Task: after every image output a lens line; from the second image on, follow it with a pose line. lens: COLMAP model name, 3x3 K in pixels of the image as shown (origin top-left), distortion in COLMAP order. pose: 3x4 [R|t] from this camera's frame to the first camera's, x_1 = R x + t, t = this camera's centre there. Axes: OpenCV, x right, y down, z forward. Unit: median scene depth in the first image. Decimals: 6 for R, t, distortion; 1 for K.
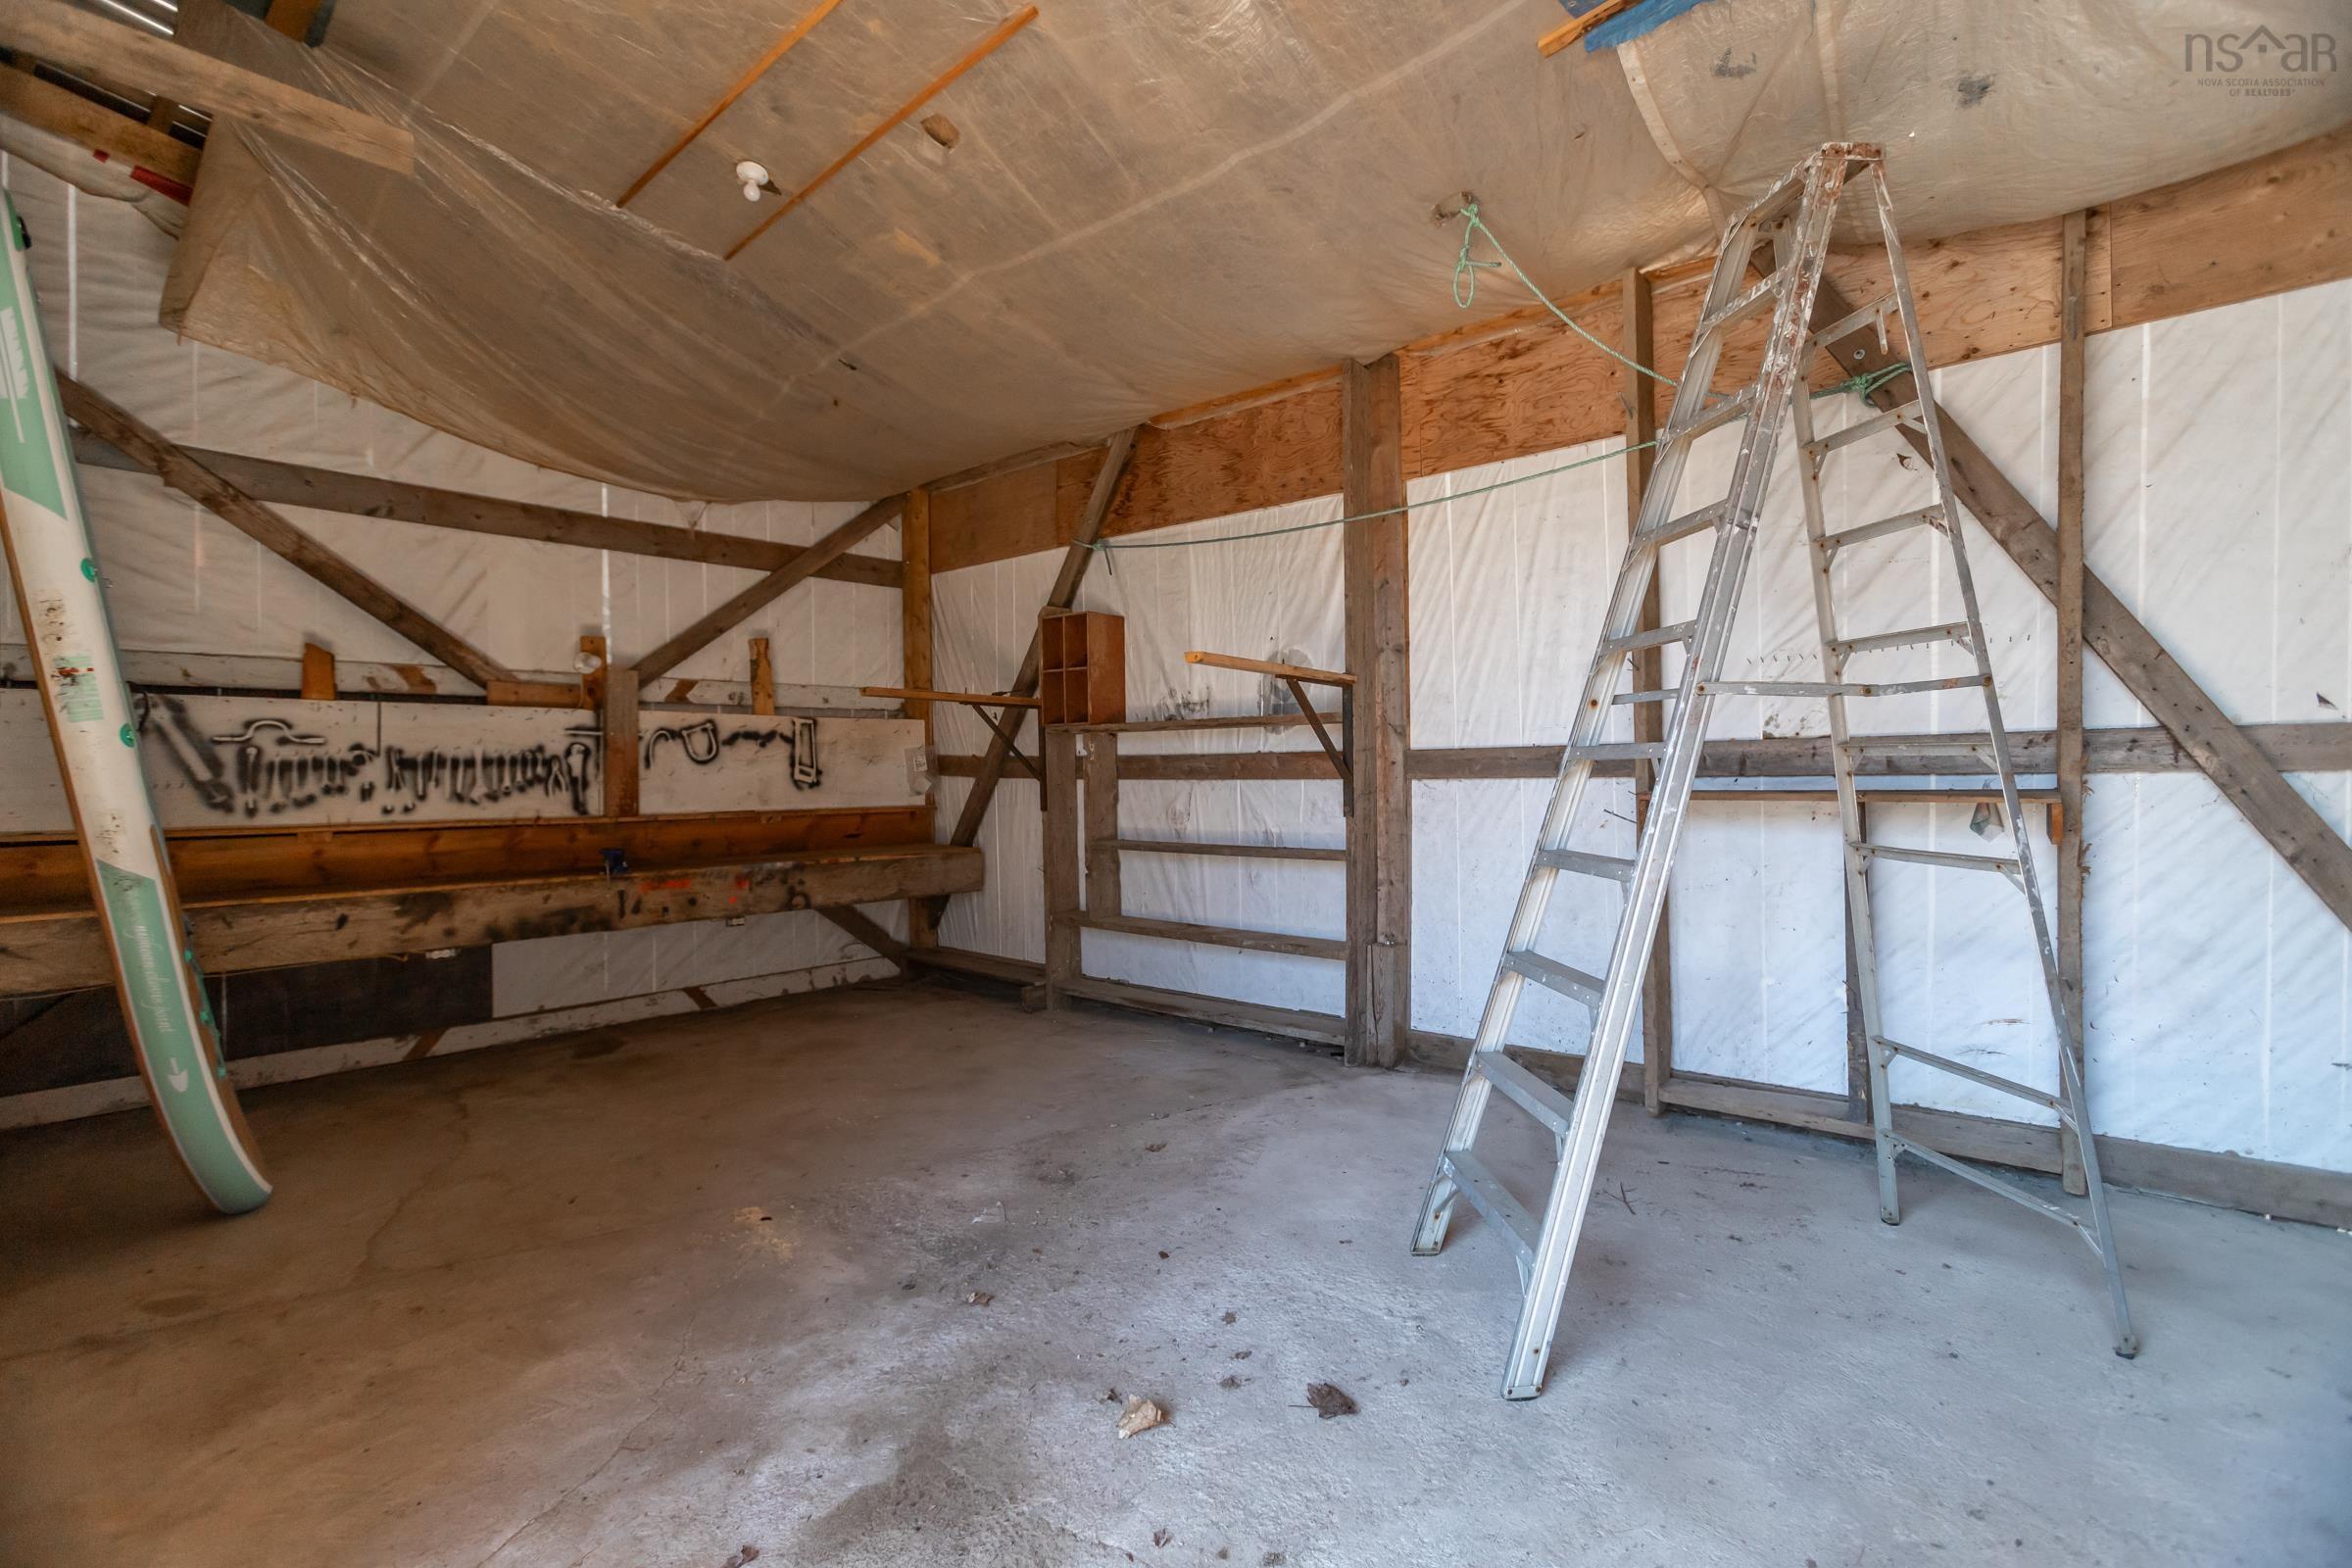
lens RADIAL K [[1045.3, 0, 1163.2], [0, 1045.3, 781.7], [0, 0, 1]] dist [-0.002566, 0.001238]
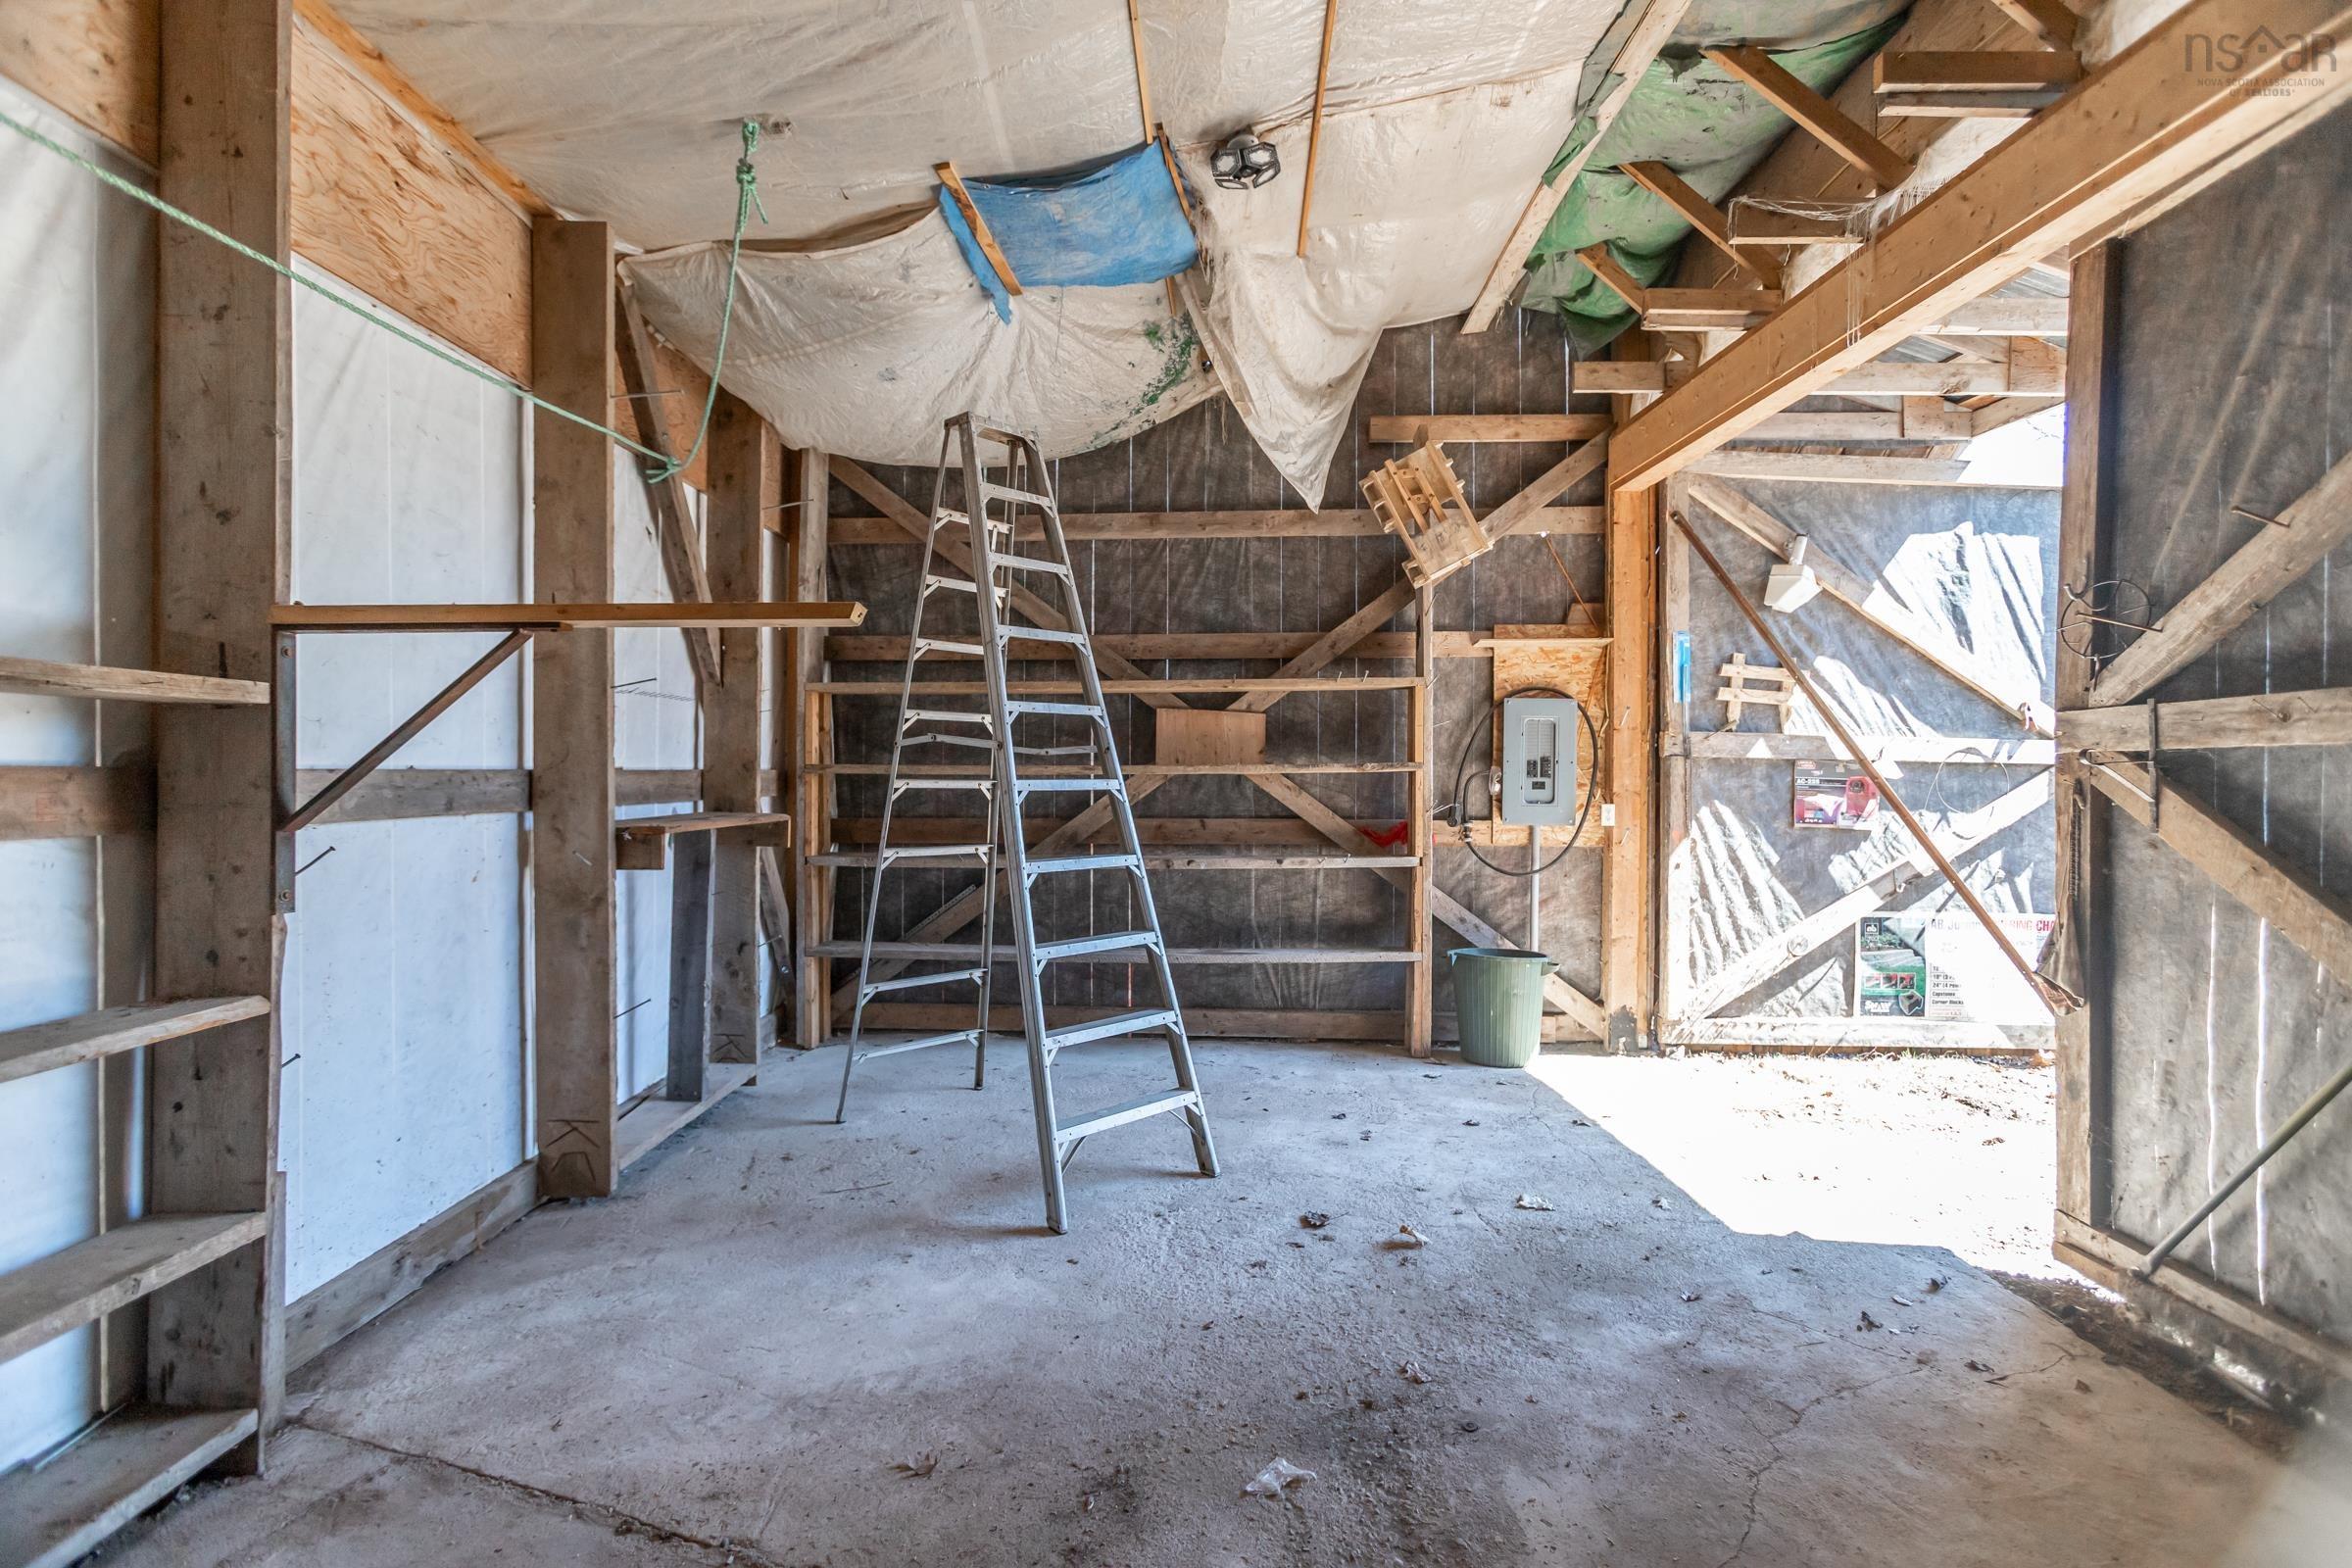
lens RADIAL K [[1045.3, 0, 1172.0], [0, 1045.3, 776.6], [0, 0, 1]] dist [-0.002566, 0.001238]
pose [[-0.640342, 0.010895, 0.768013, -0.627694], [0.014451, 0.999893, -0.002135, -0.028481], [-0.767954, 0.009731, -0.640431, 1.460627]]
